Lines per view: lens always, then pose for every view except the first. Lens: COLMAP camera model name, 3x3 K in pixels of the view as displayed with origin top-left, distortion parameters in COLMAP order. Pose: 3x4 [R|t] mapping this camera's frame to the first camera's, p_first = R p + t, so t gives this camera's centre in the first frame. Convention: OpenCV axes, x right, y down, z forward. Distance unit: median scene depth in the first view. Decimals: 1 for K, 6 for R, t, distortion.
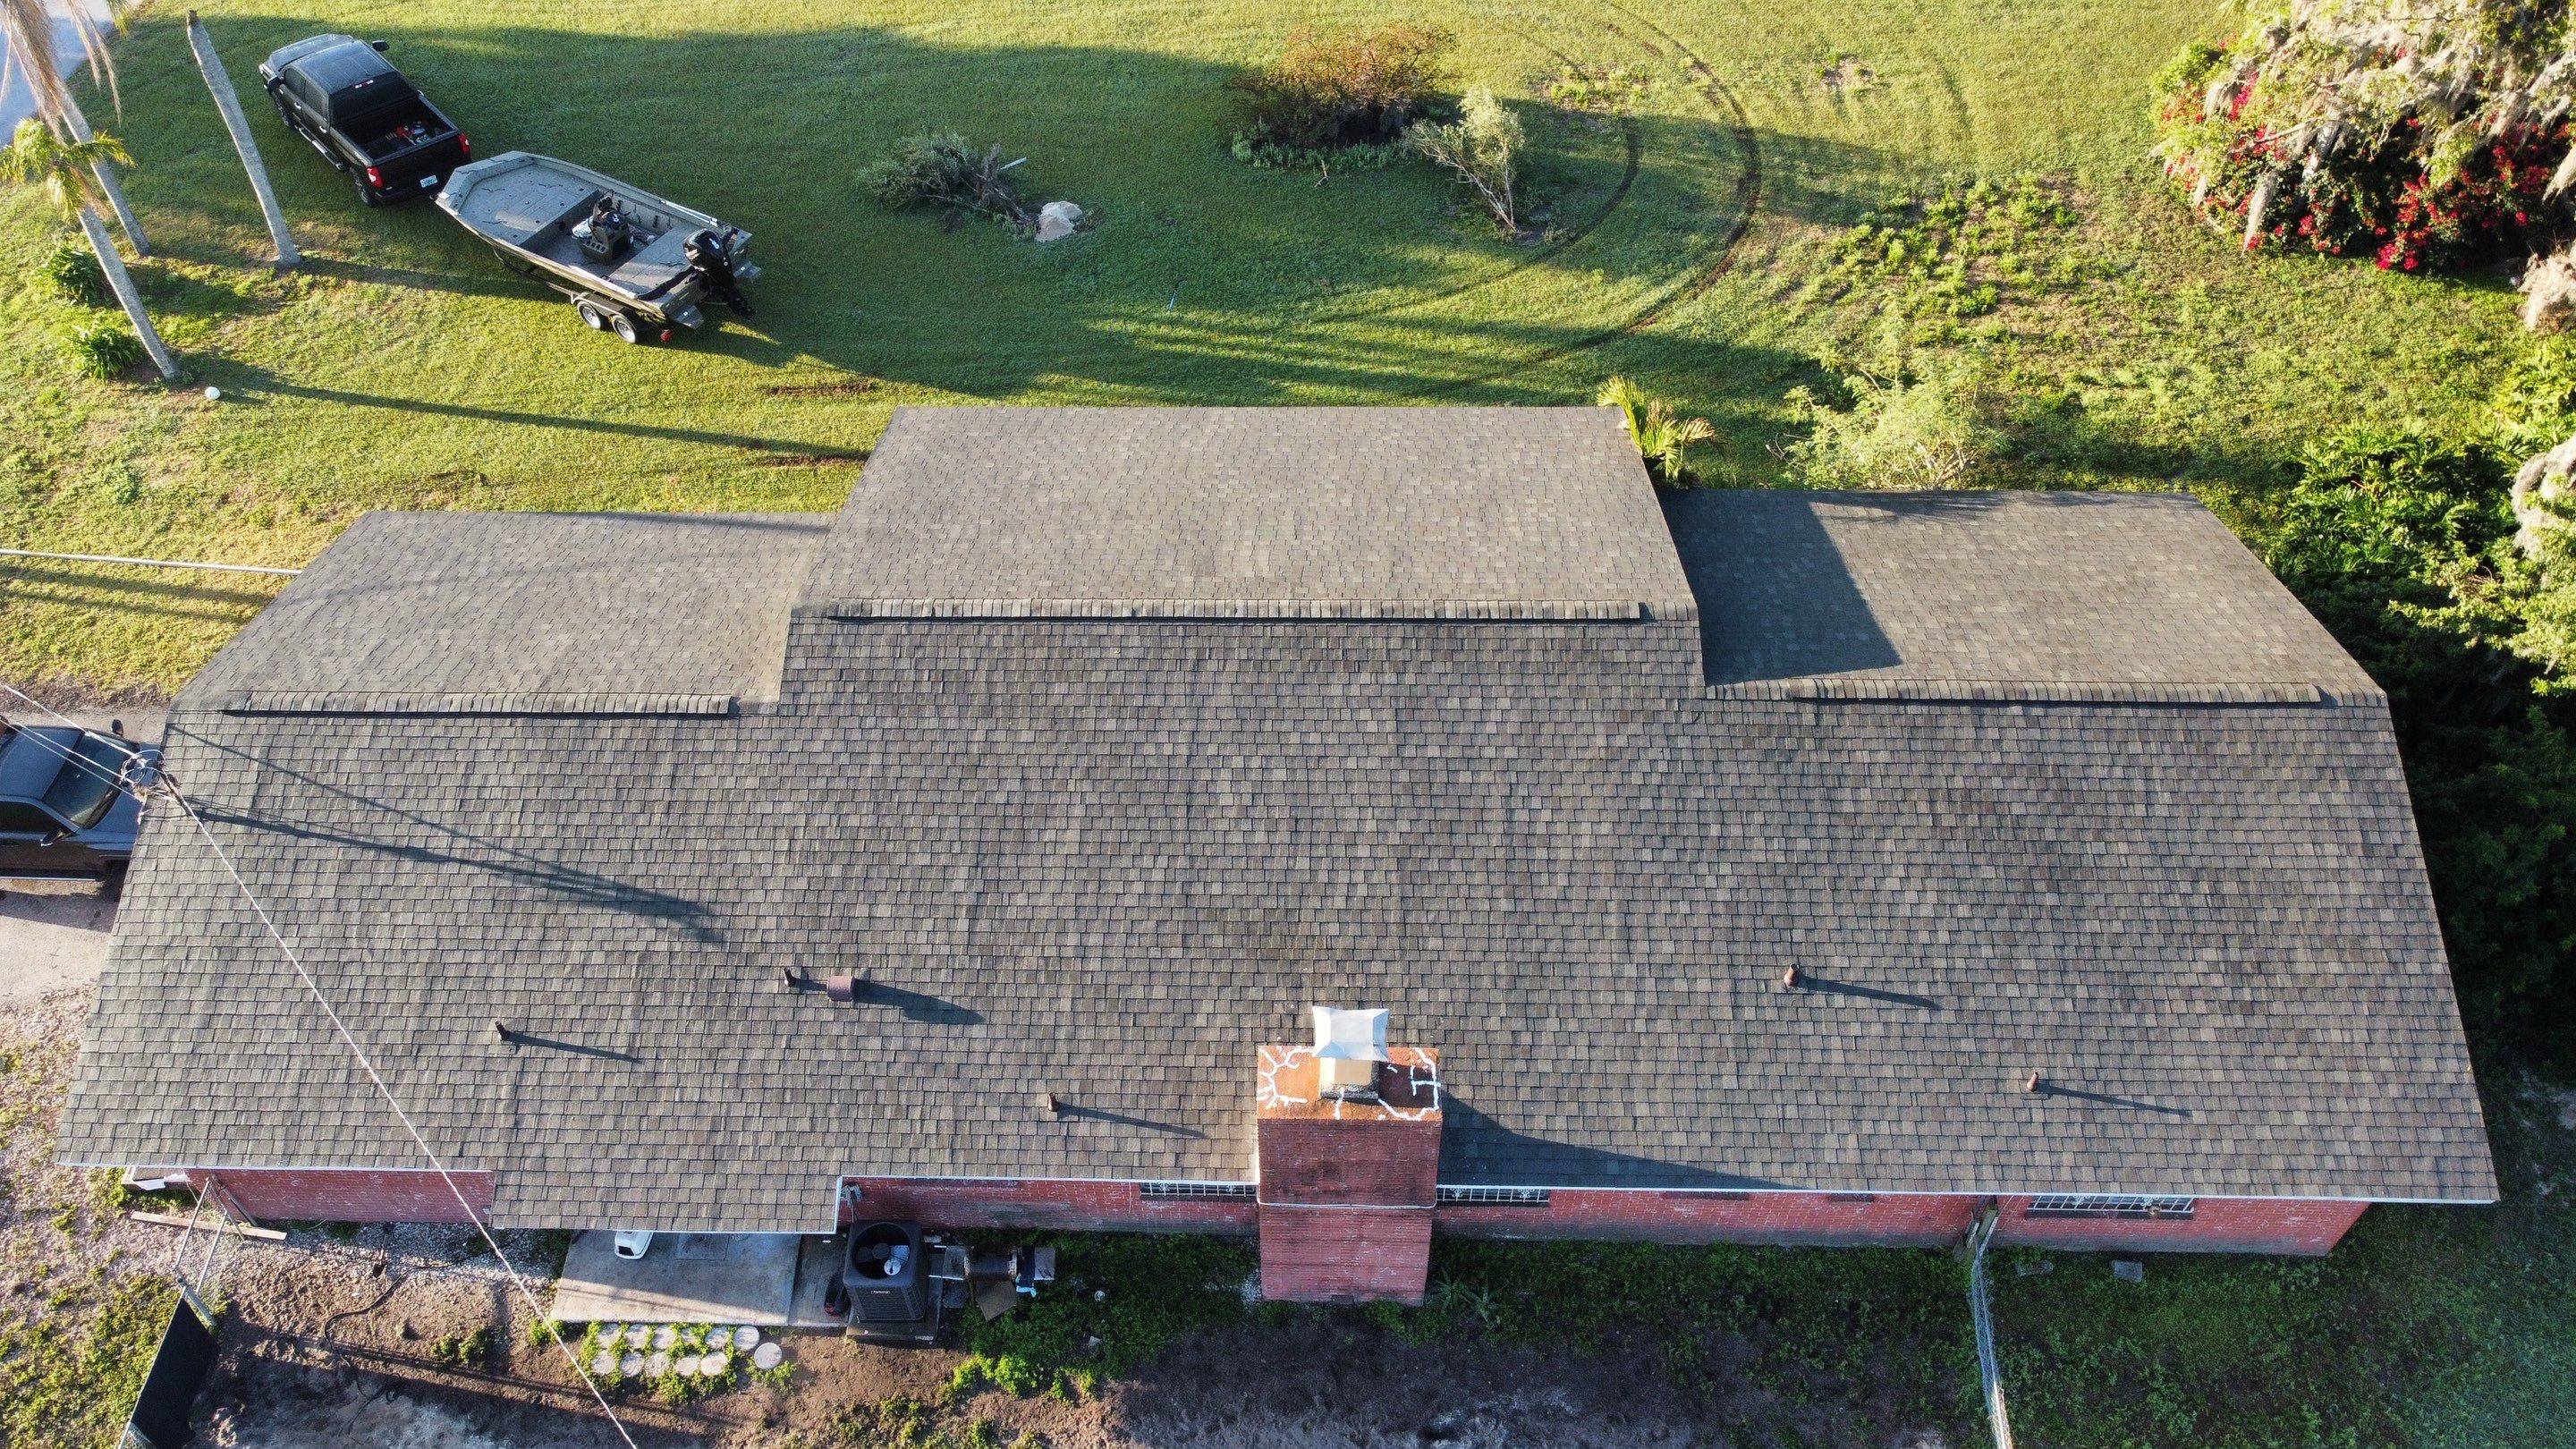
lens RADIAL K [[1940.7, 0, 1250.9], [0, 1940.7, 713.5], [0, 0, 1]] dist [0.006478, -0.006929]
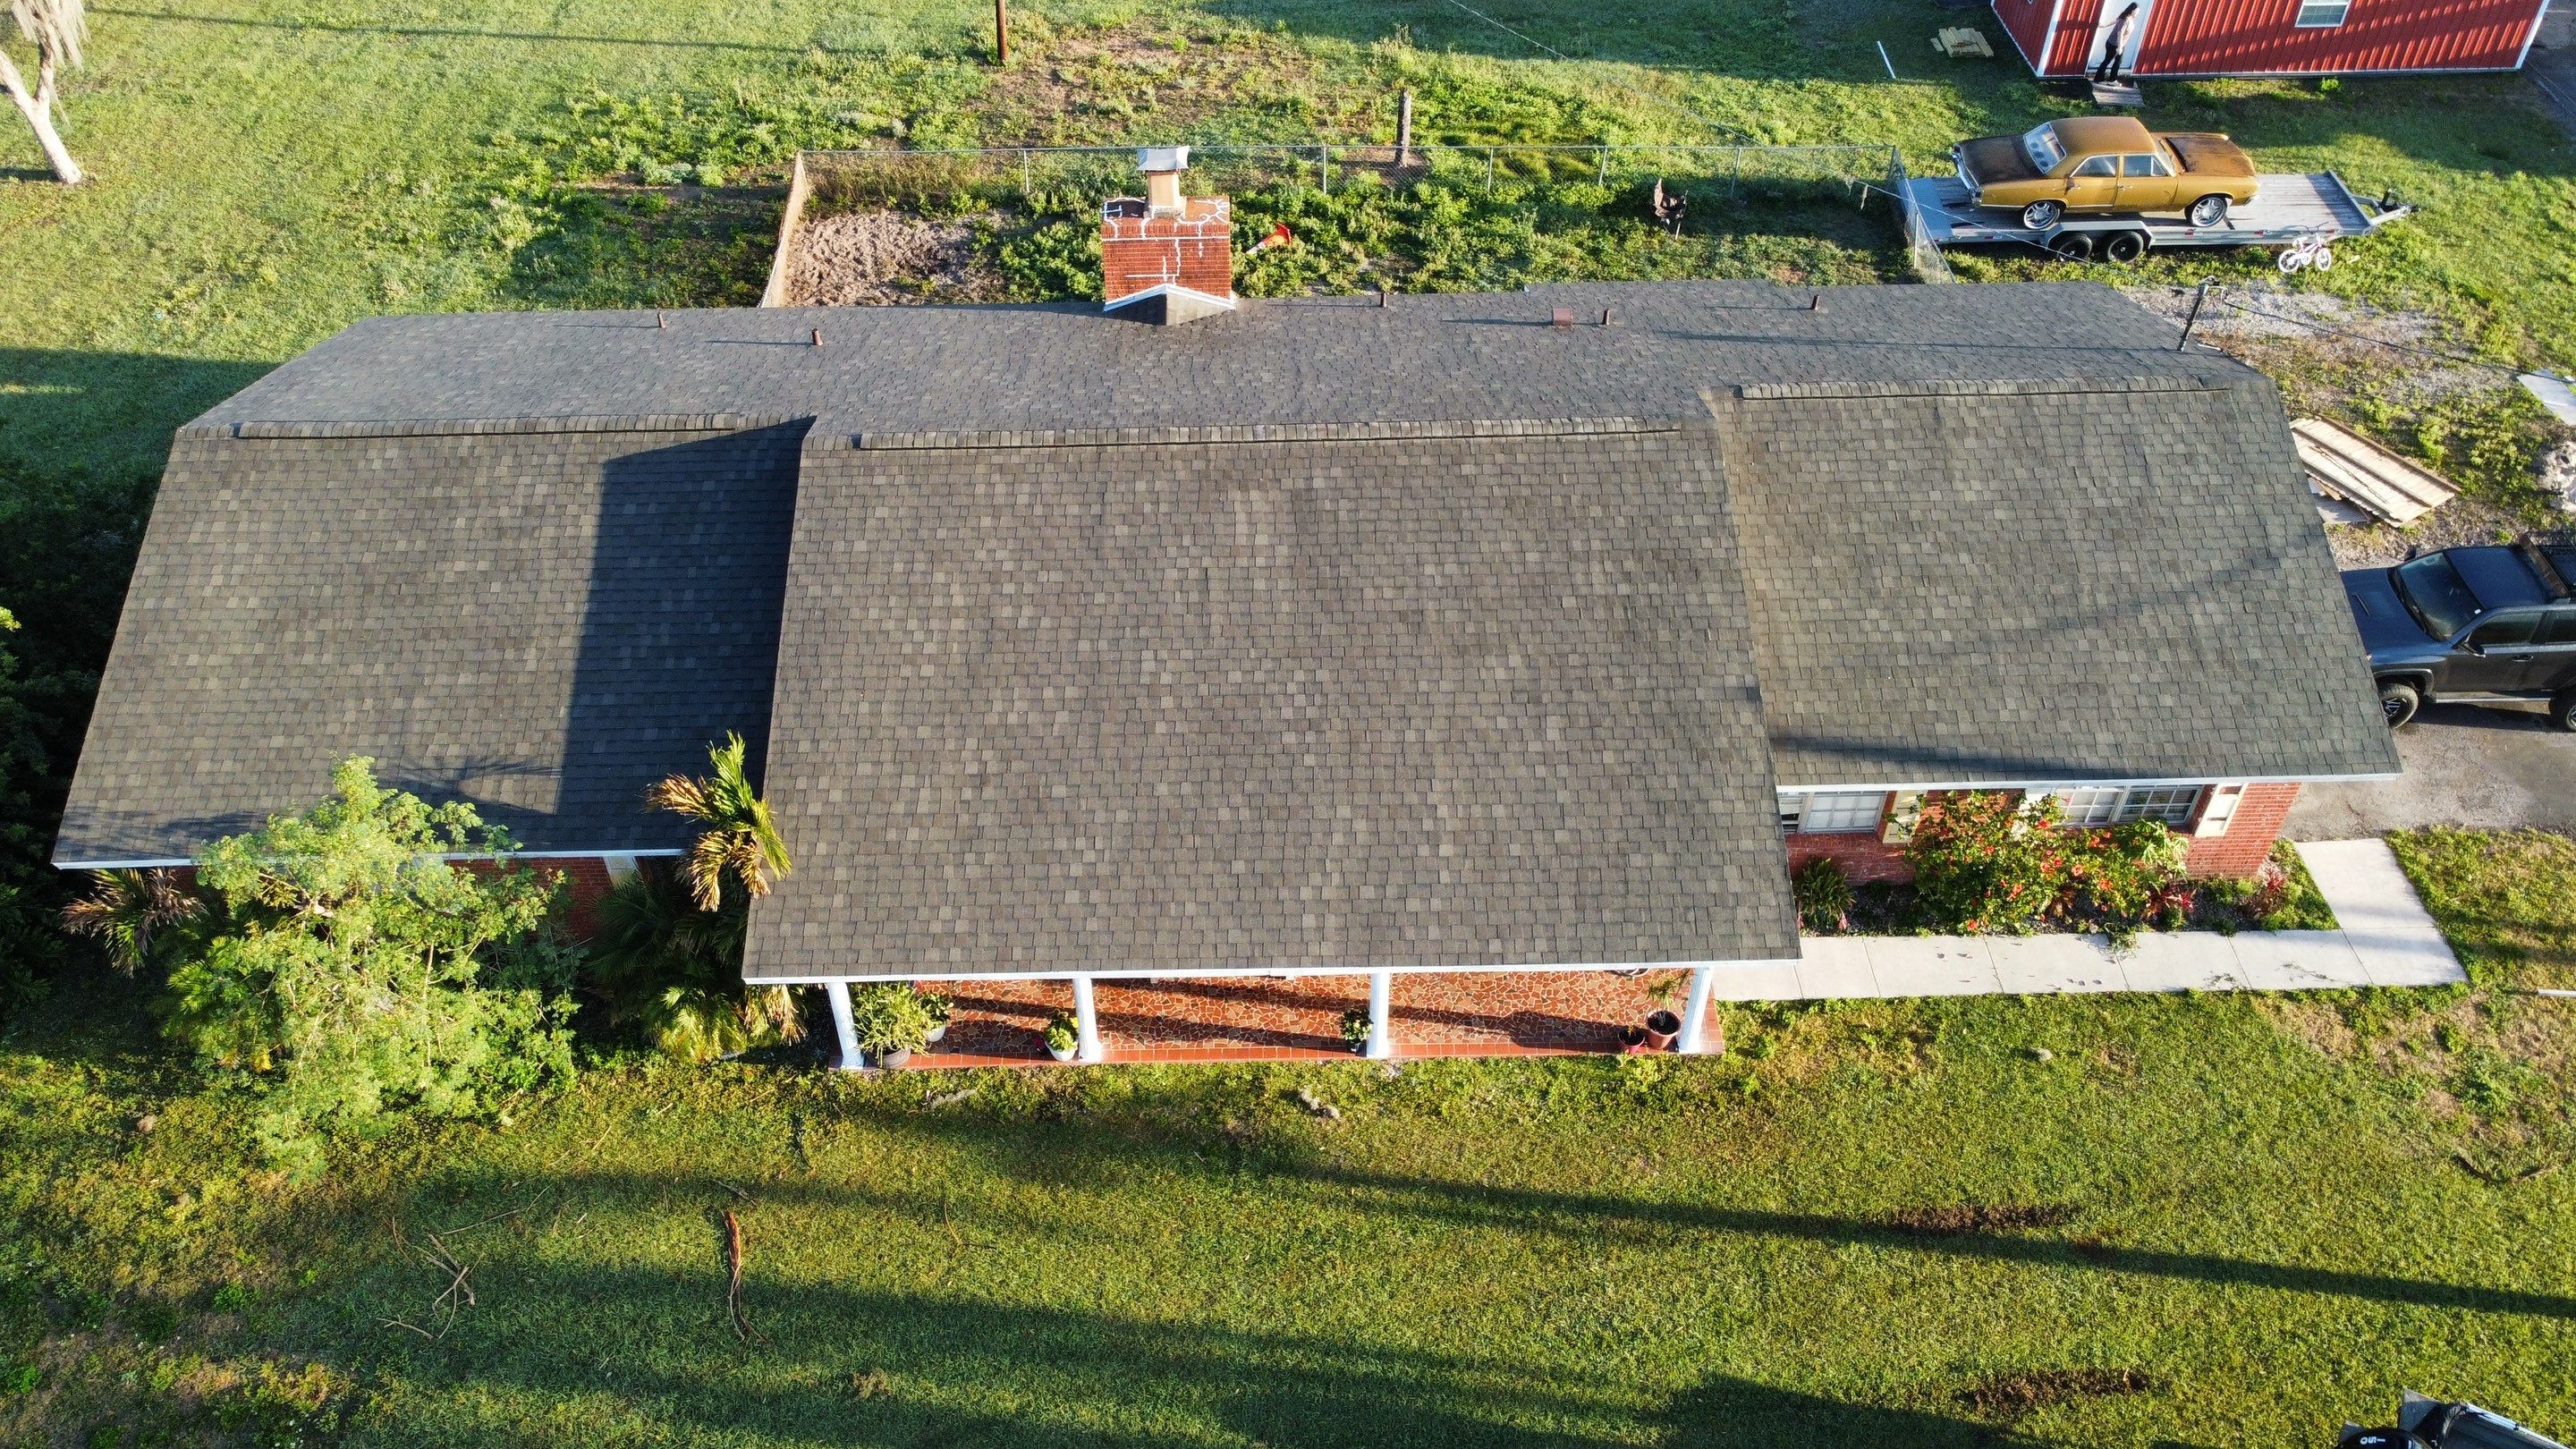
lens RADIAL K [[1940.7, 0, 1256.7], [0, 1940.7, 700.4], [0, 0, 1]] dist [0.006478, -0.006929]
pose [[-0.998746, 0.048500, -0.012440, 0.016253], [-0.014118, -0.034425, 0.999308, -1.077497], [0.048039, 0.998230, 0.035066, 1.131675]]
